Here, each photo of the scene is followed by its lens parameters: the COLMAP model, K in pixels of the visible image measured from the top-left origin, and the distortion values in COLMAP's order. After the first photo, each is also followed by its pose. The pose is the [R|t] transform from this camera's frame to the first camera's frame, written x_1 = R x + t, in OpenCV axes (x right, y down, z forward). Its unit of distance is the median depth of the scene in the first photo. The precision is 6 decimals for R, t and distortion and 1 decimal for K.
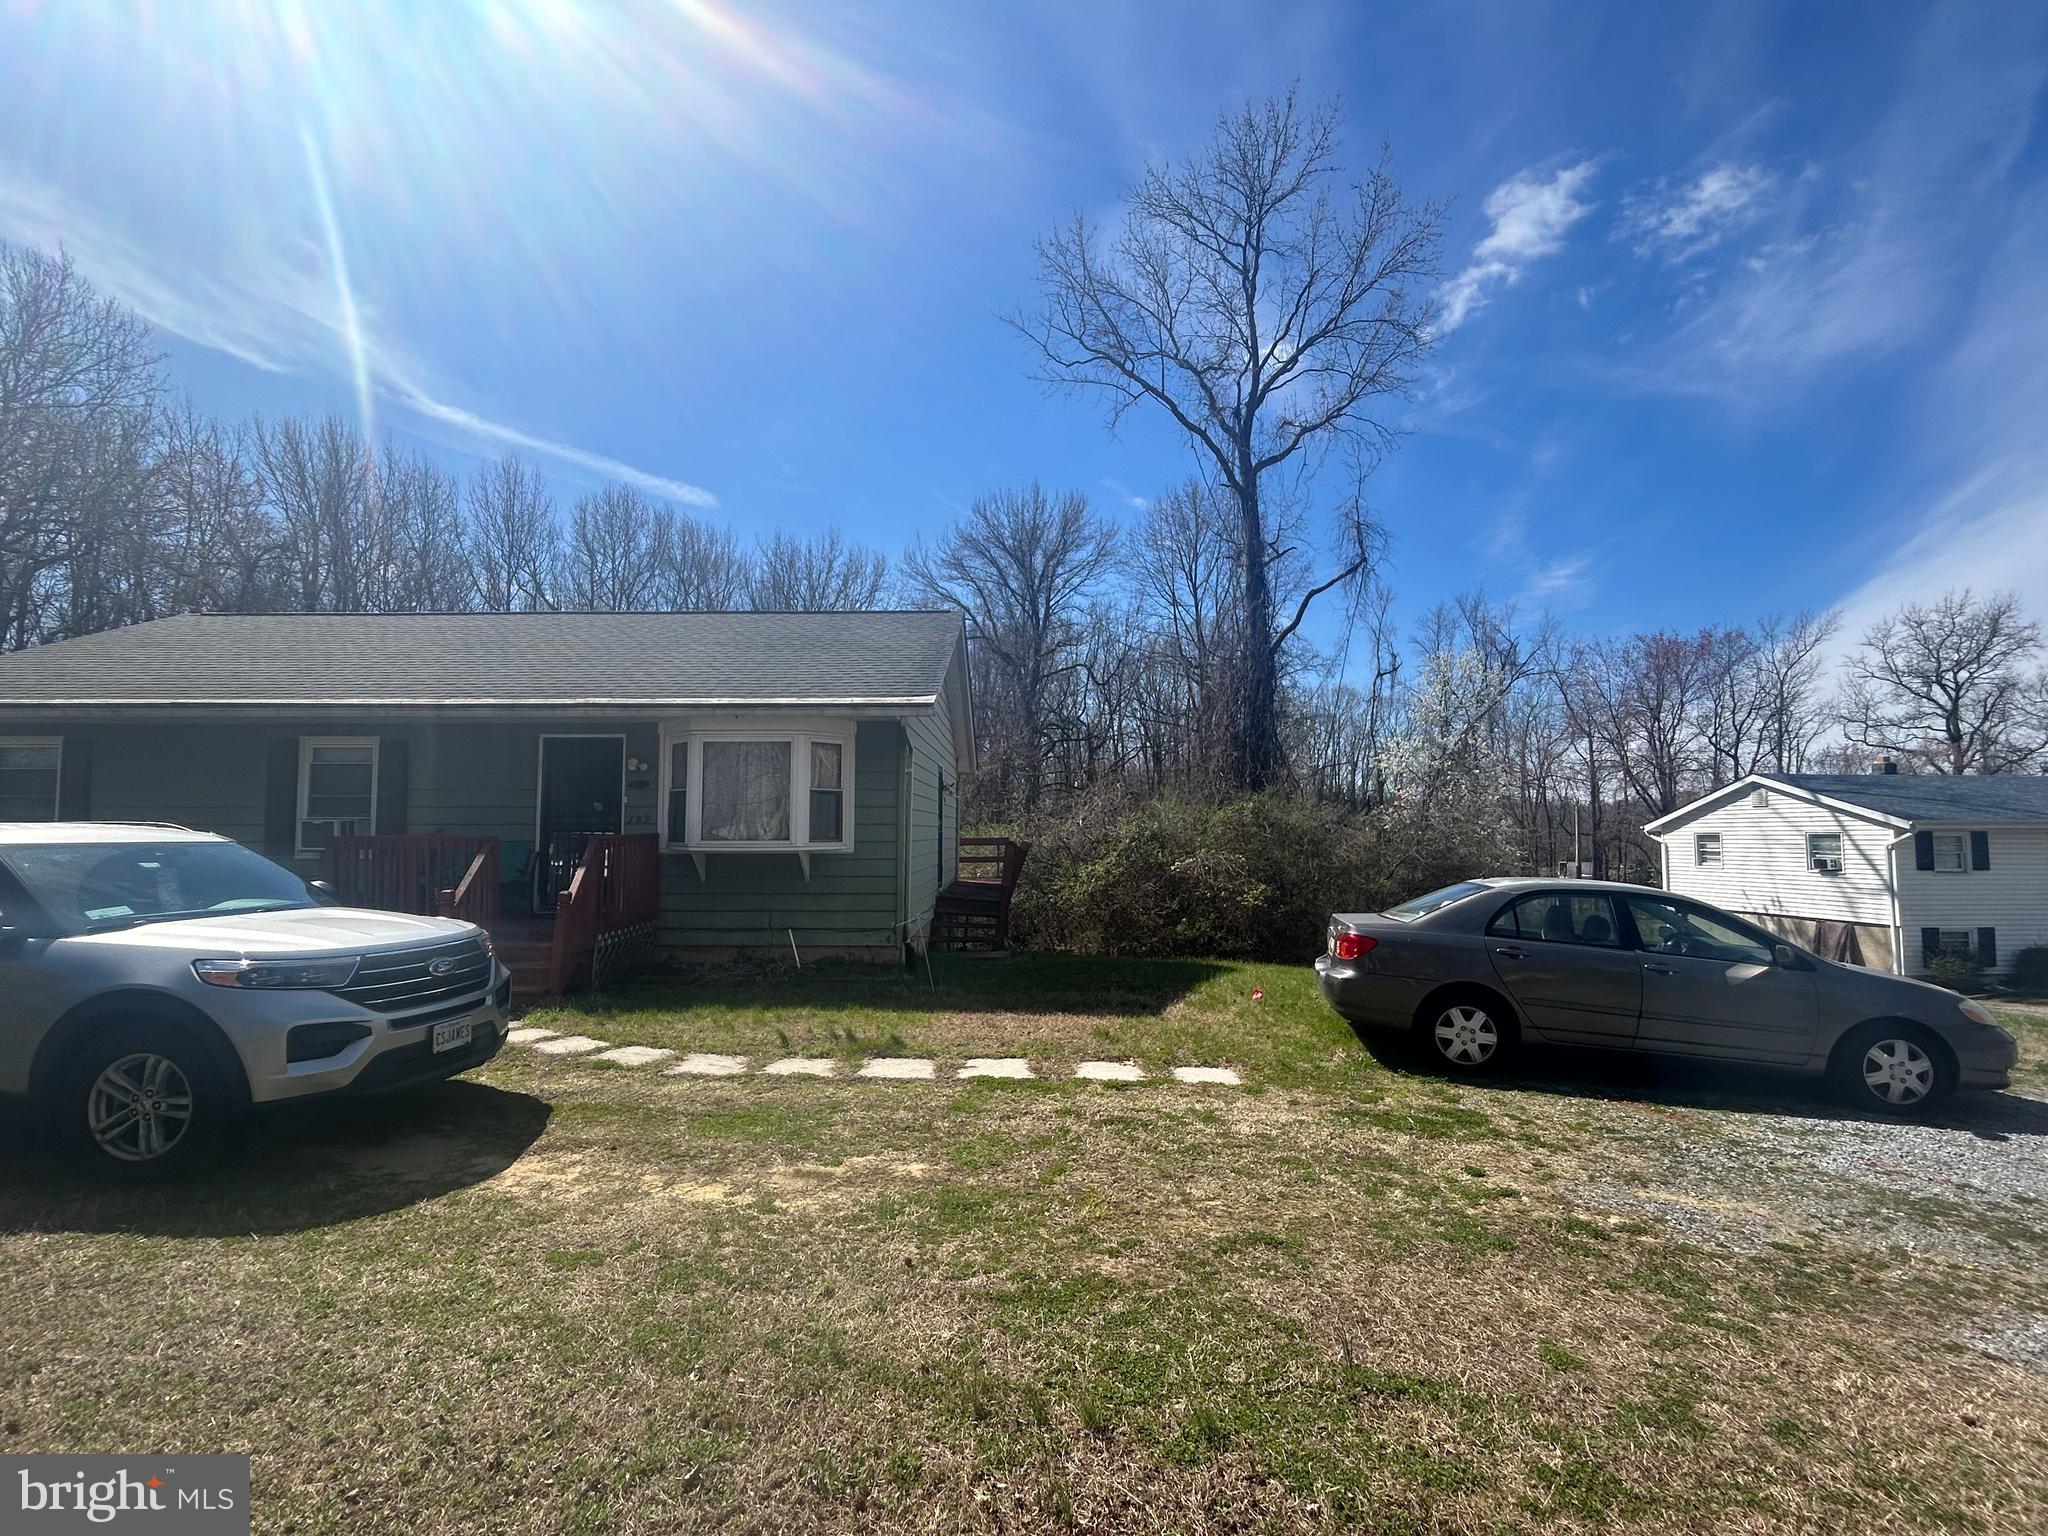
lens RADIAL K [[1012.5, 0, 1023.6], [0, 1012.5, 775.7], [0, 0, 1]] dist [-0.026674, -0.000412]
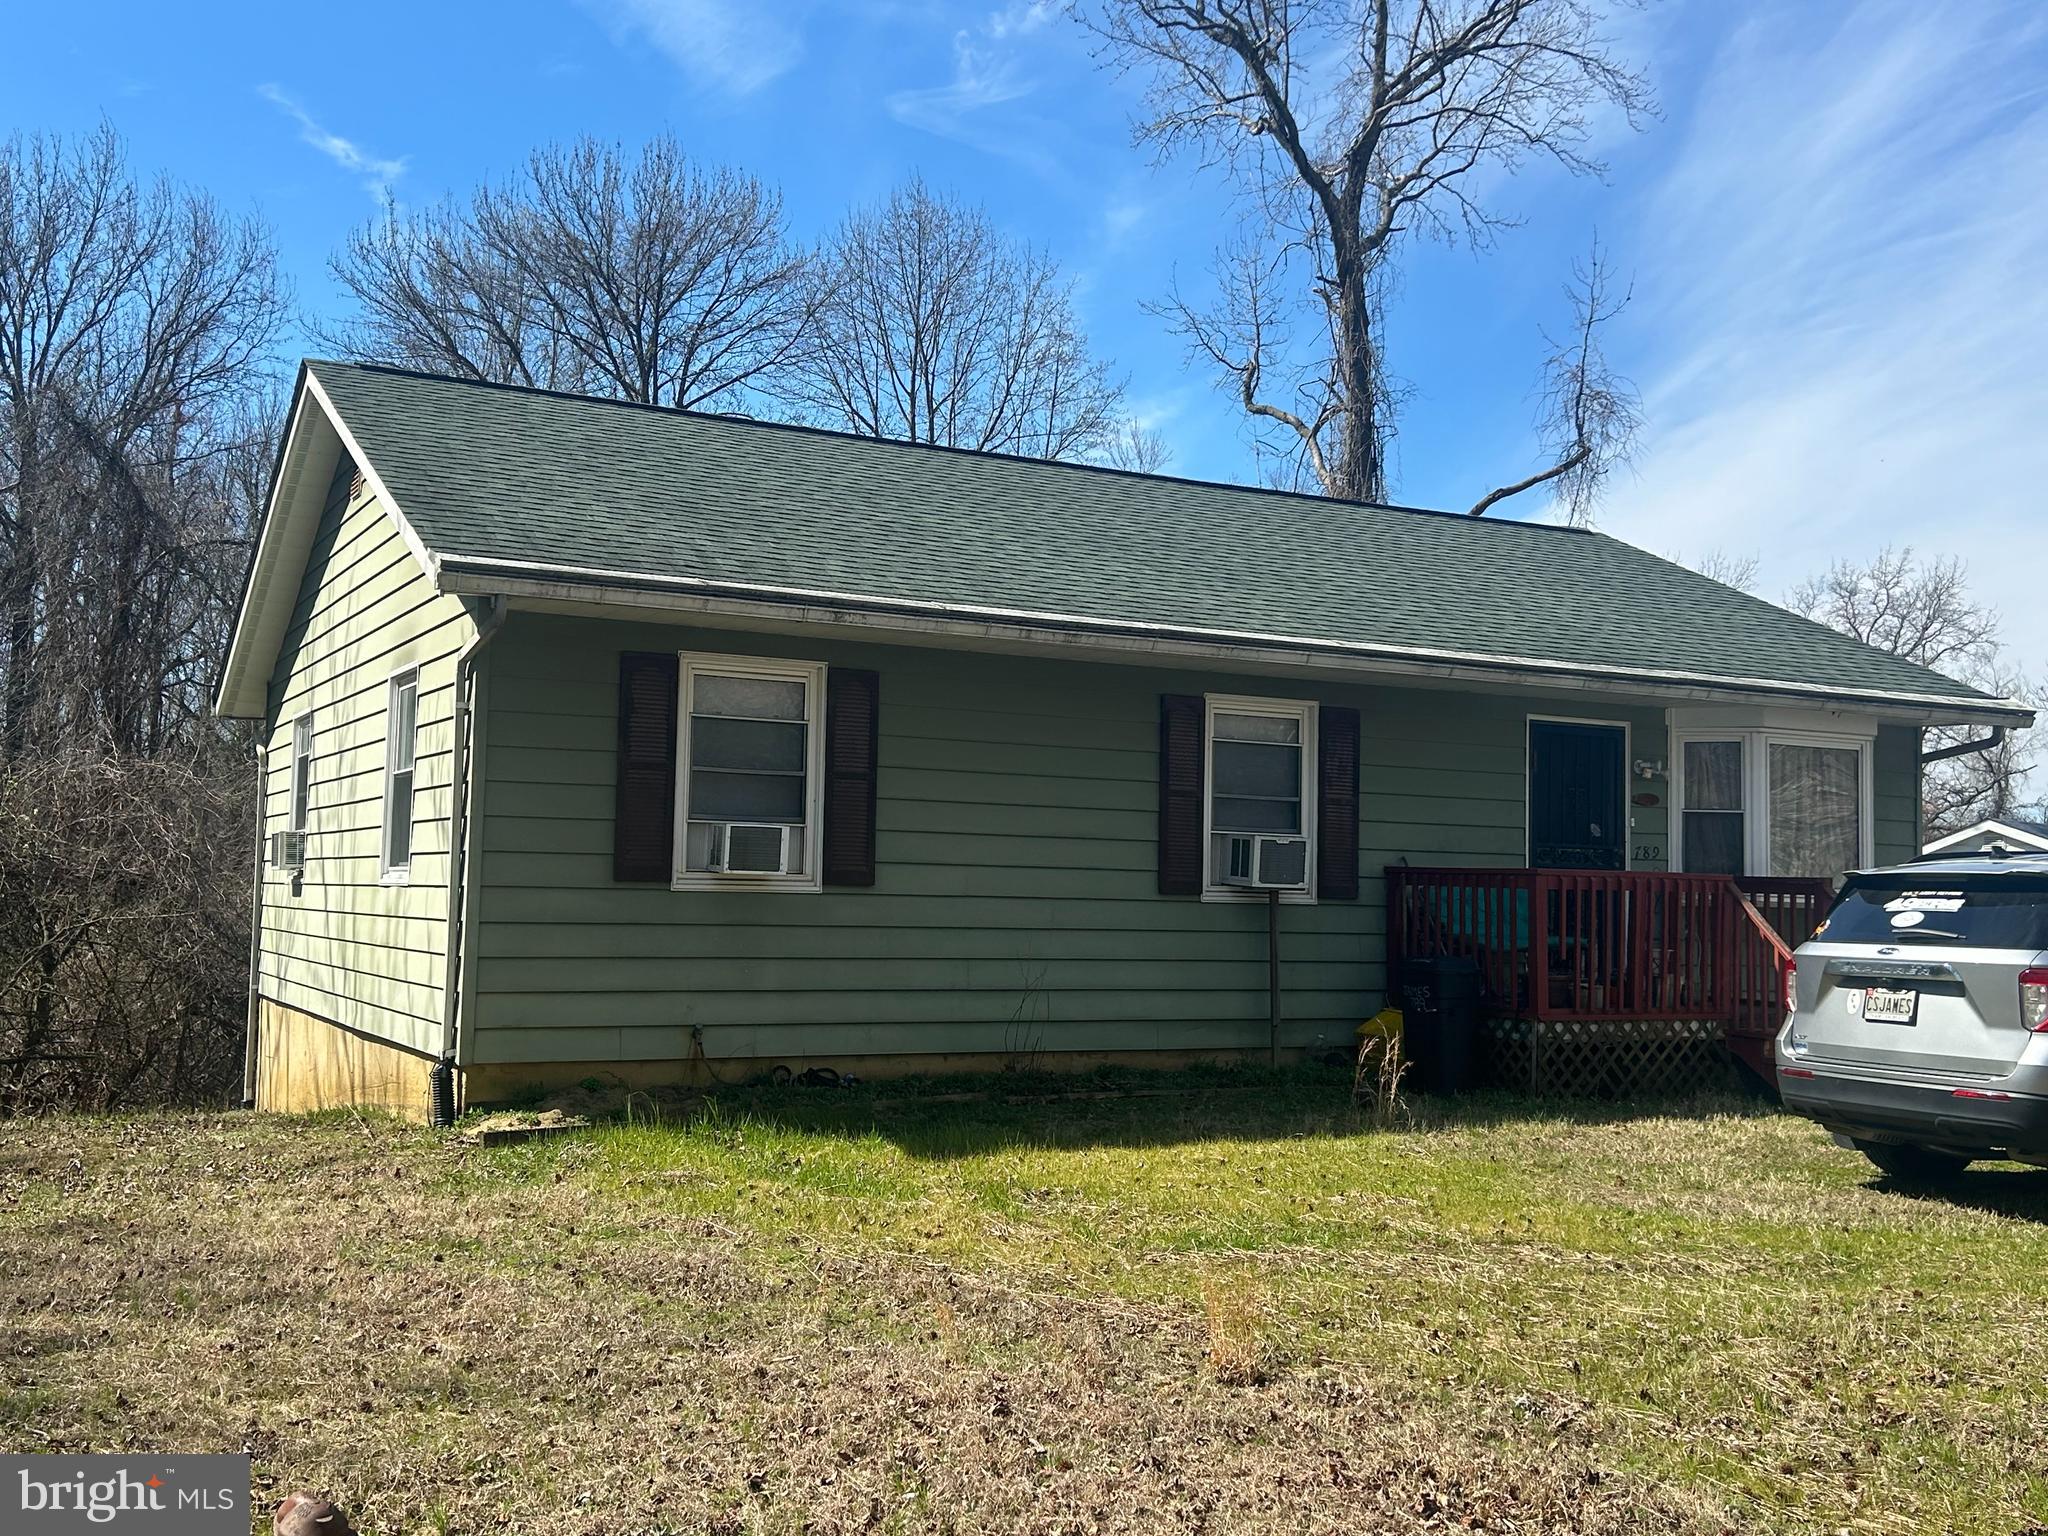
lens RADIAL K [[2021.2, 0, 1028.6], [0, 2021.2, 782.8], [0, 0, 1]] dist [0.044221, 0.000000]
pose [[0.855784, 0.037393, 0.515980, -1.399490], [-0.049594, 0.998721, 0.009877, 0.004999], [-0.514951, -0.034042, 0.856544, 0.065056]]
